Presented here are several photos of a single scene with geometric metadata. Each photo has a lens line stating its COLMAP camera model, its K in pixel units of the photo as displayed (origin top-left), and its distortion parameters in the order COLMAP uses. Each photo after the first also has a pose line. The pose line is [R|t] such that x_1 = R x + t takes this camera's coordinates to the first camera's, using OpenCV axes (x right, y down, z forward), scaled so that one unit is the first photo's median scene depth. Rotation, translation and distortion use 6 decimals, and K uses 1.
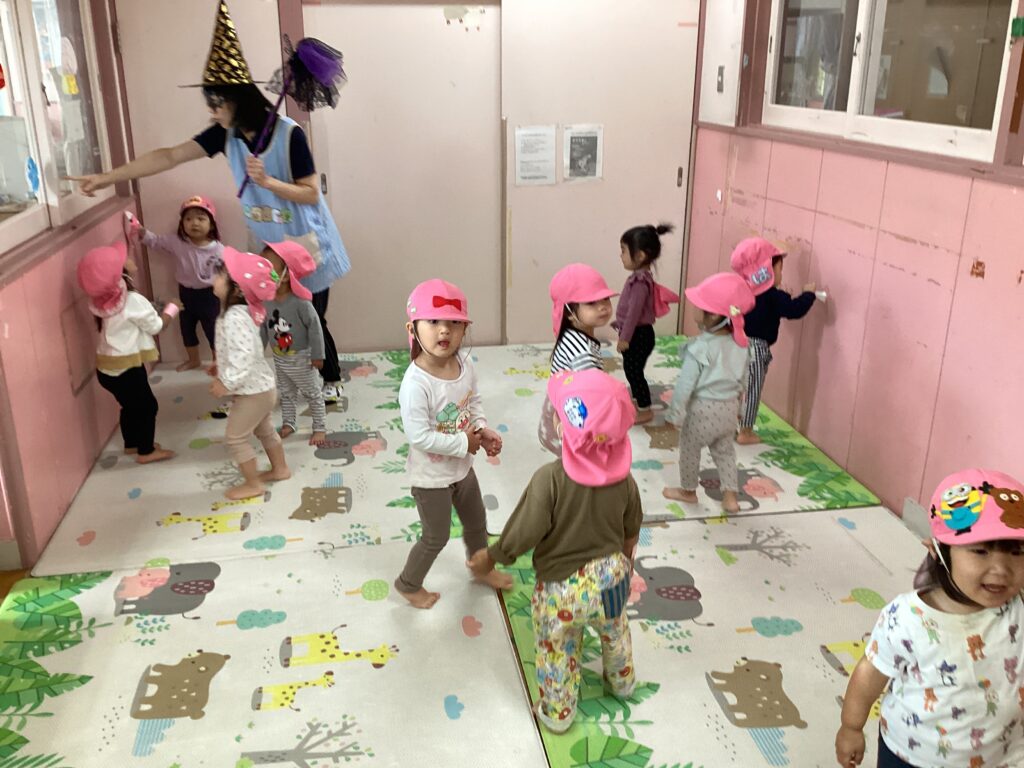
lens RADIAL K [[921.6, 0, 513.1], [0, 921.6, 382.7], [0, 0, 1]] dist [0.004242, -0.002889]
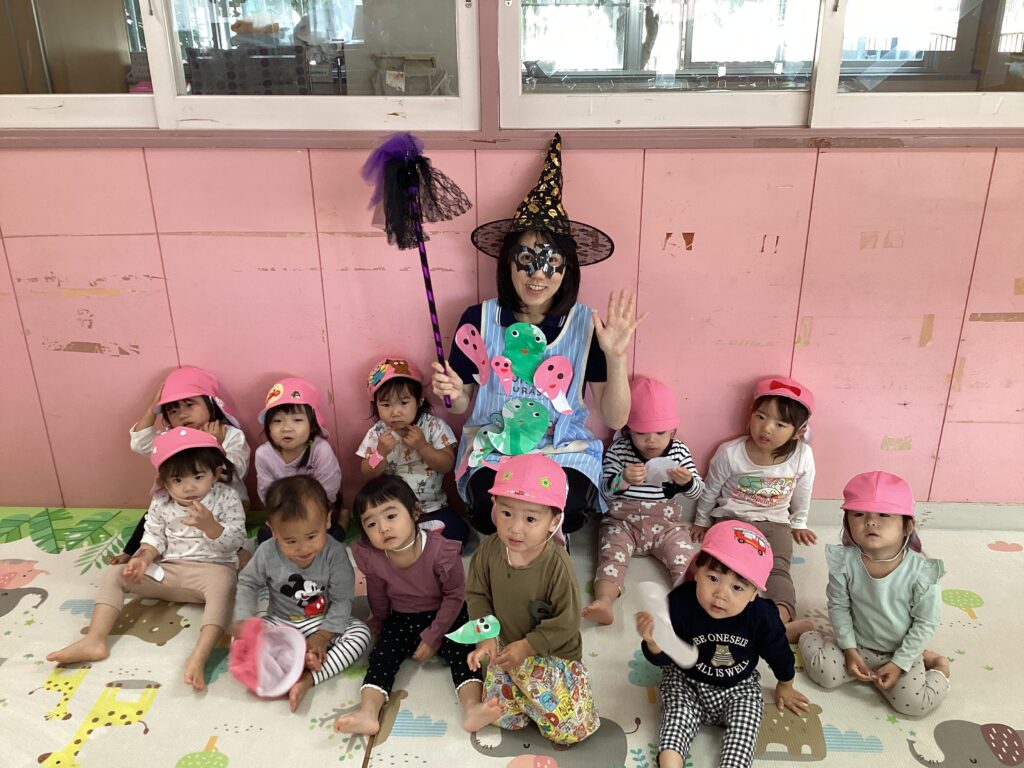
lens RADIAL K [[921.6, 0, 512.8], [0, 921.6, 386.0], [0, 0, 1]] dist [0.004242, -0.002889]
pose [[0.205481, -0.403103, 0.891788, -0.331545], [0.327930, 0.886913, 0.325340, -0.244076], [-0.922084, 0.225593, 0.314433, 0.593652]]
